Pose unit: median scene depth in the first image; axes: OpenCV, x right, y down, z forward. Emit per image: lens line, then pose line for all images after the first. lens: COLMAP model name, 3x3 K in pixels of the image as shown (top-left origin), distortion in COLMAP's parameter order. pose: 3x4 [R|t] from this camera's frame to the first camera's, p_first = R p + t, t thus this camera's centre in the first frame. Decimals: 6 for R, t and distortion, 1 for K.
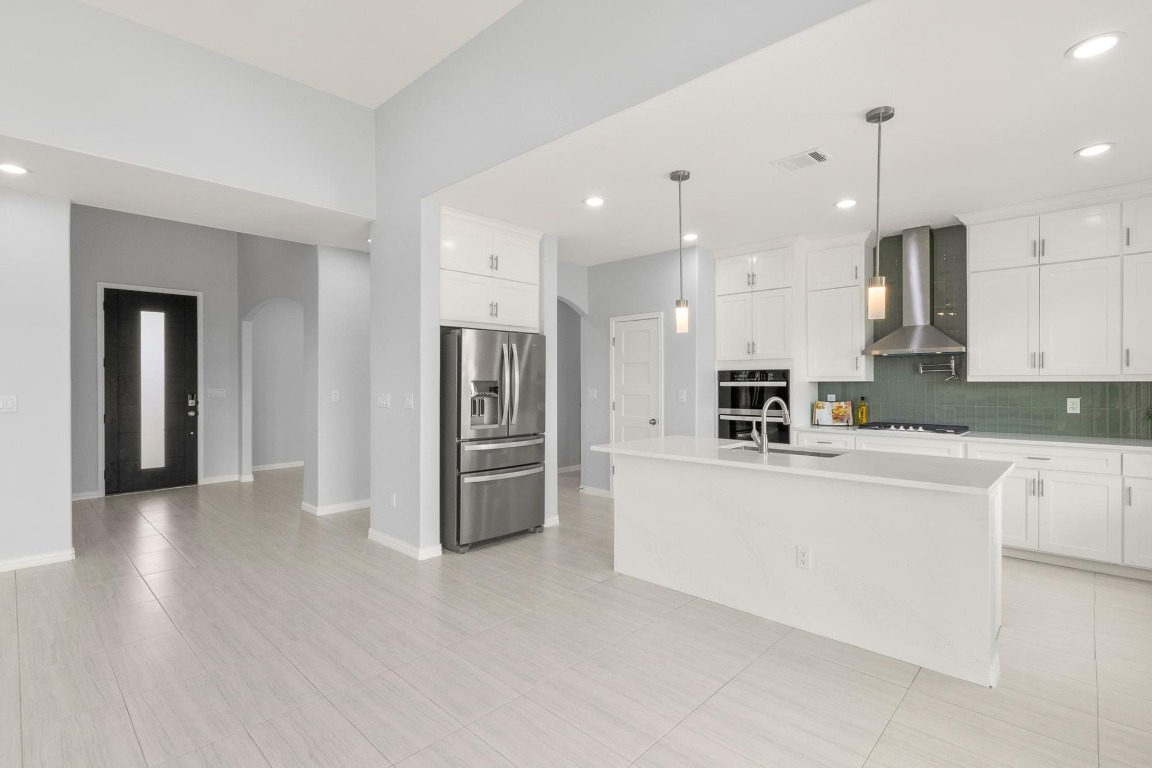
lens RADIAL K [[527.0, 0, 570.8], [0, 527.0, 386.5], [0, 0, 1]] dist [0.002667, -0.000505]
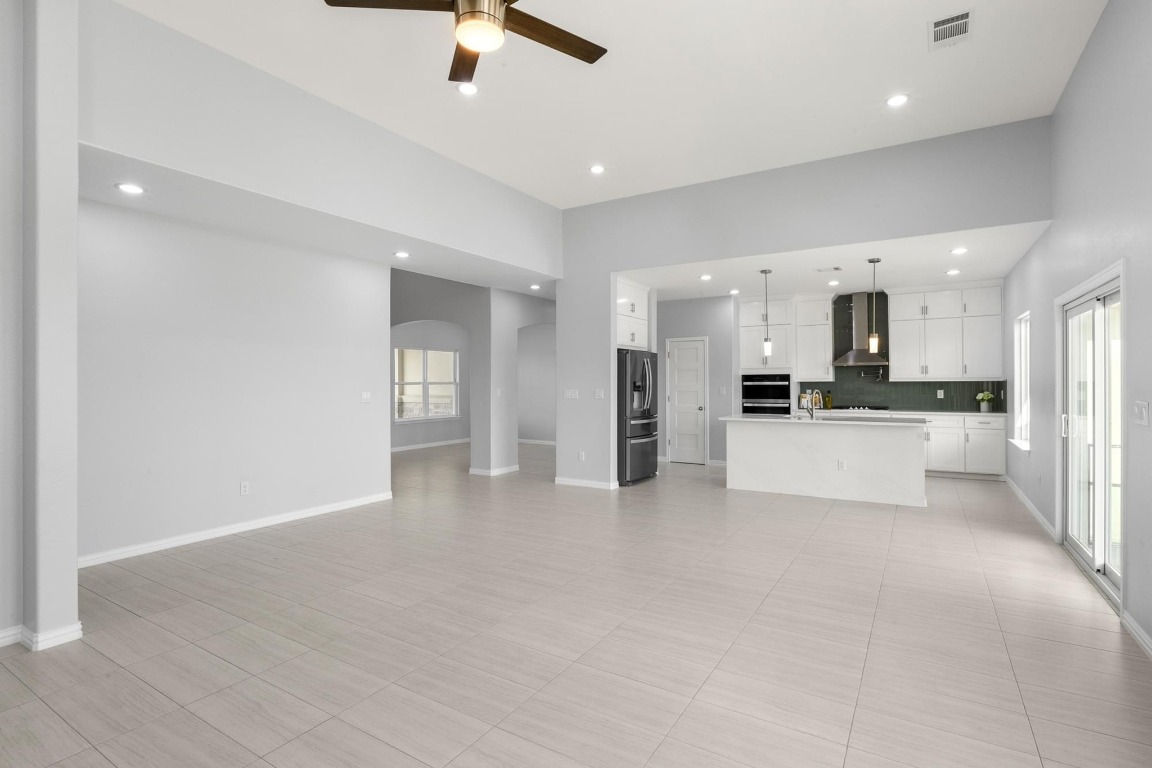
lens RADIAL K [[527.0, 0, 581.0], [0, 527.0, 381.5], [0, 0, 1]] dist [0.002667, -0.000505]
pose [[0.979632, -0.002494, 0.200786, -0.611925], [0.004965, 0.999918, -0.011804, 0.006670], [-0.200740, 0.012560, 0.979564, -0.524721]]
